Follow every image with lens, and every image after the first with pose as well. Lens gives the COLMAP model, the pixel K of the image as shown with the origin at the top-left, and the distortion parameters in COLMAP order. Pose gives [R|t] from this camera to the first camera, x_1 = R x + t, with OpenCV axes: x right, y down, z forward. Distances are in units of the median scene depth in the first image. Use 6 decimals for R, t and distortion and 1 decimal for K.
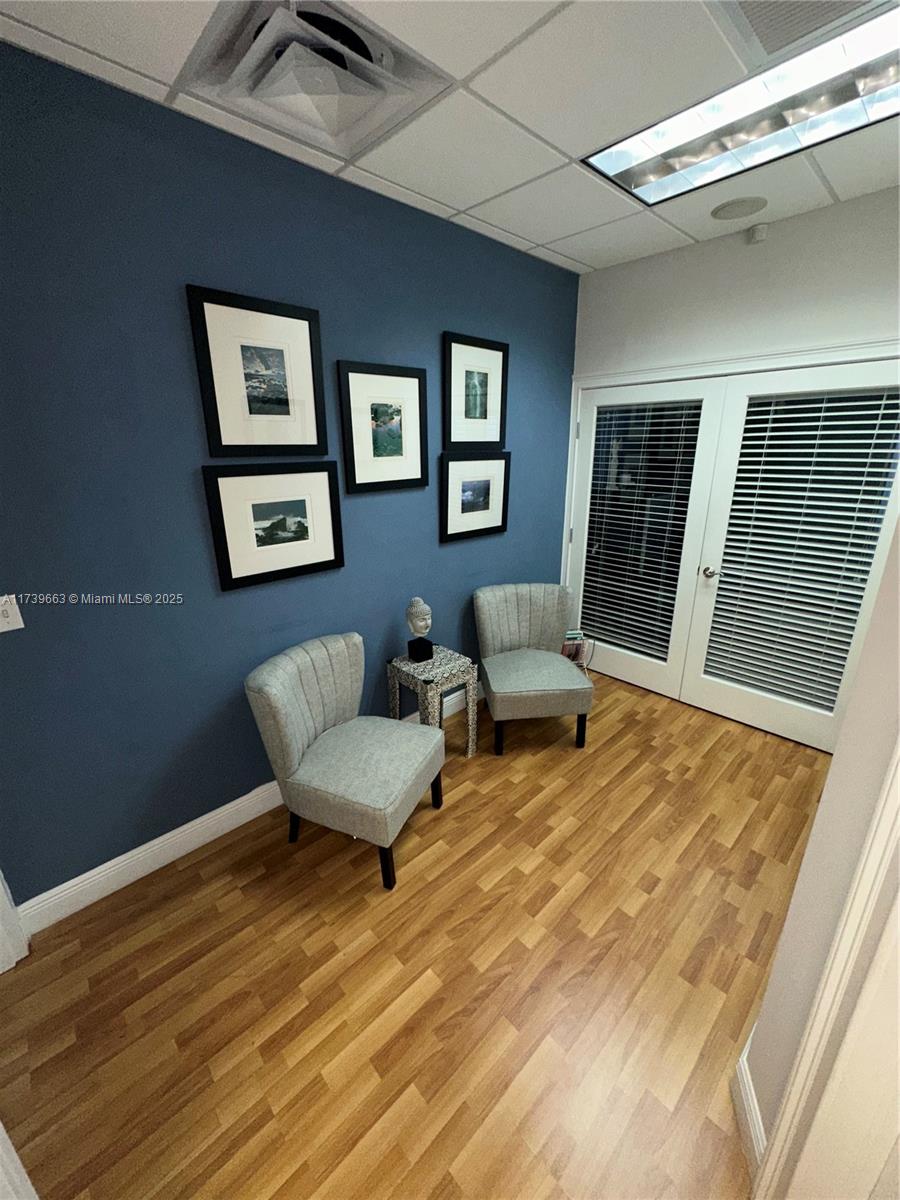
lens RADIAL K [[481.5, 0, 449.9], [0, 481.5, 596.3], [0, 0, 1]] dist [-0.000166, 0.000014]
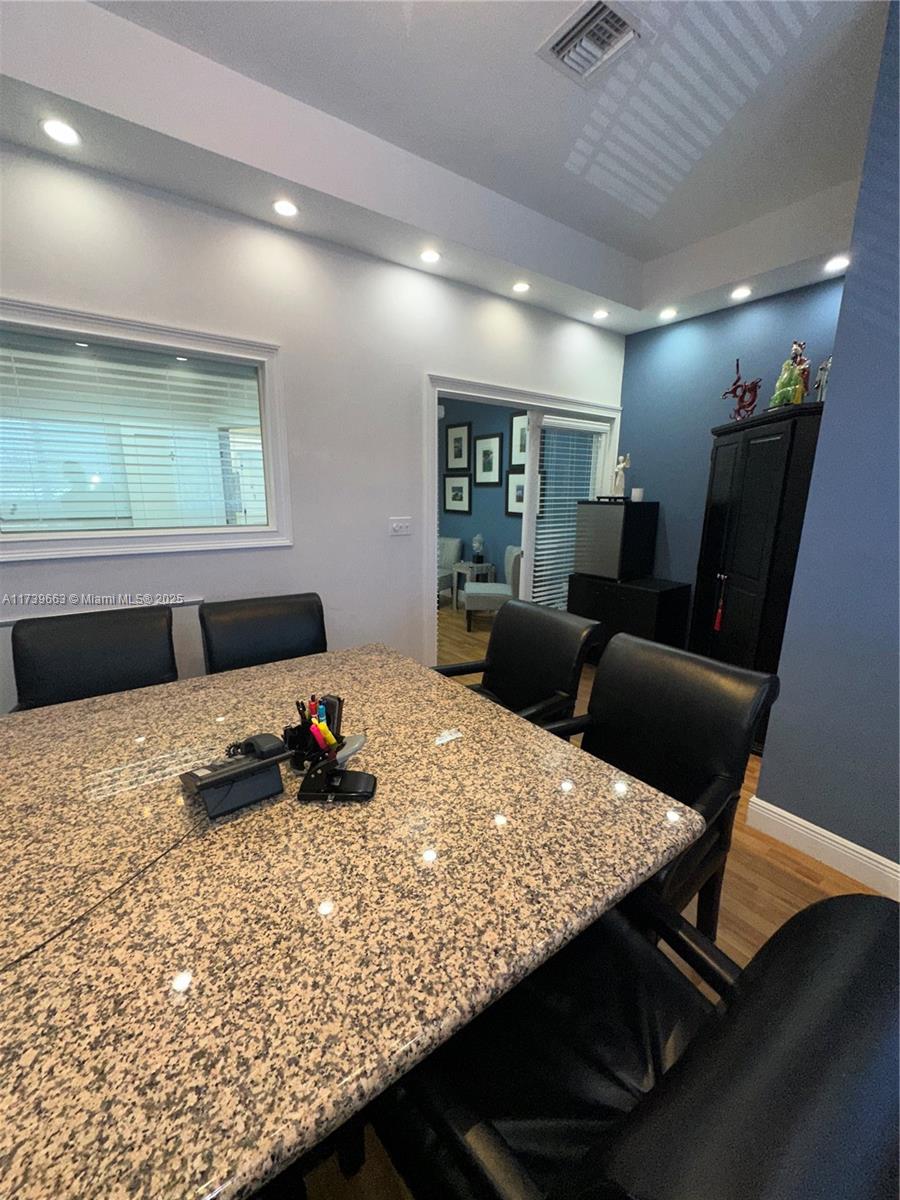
lens RADIAL K [[481.5, 0, 451.5], [0, 481.5, 599.5], [0, 0, 1]] dist [-0.000166, 0.000014]
pose [[-0.135822, 0.231509, -0.963305, 2.463015], [-0.312114, 0.912807, 0.263380, -0.306185], [0.940286, 0.336433, -0.051722, 1.248473]]
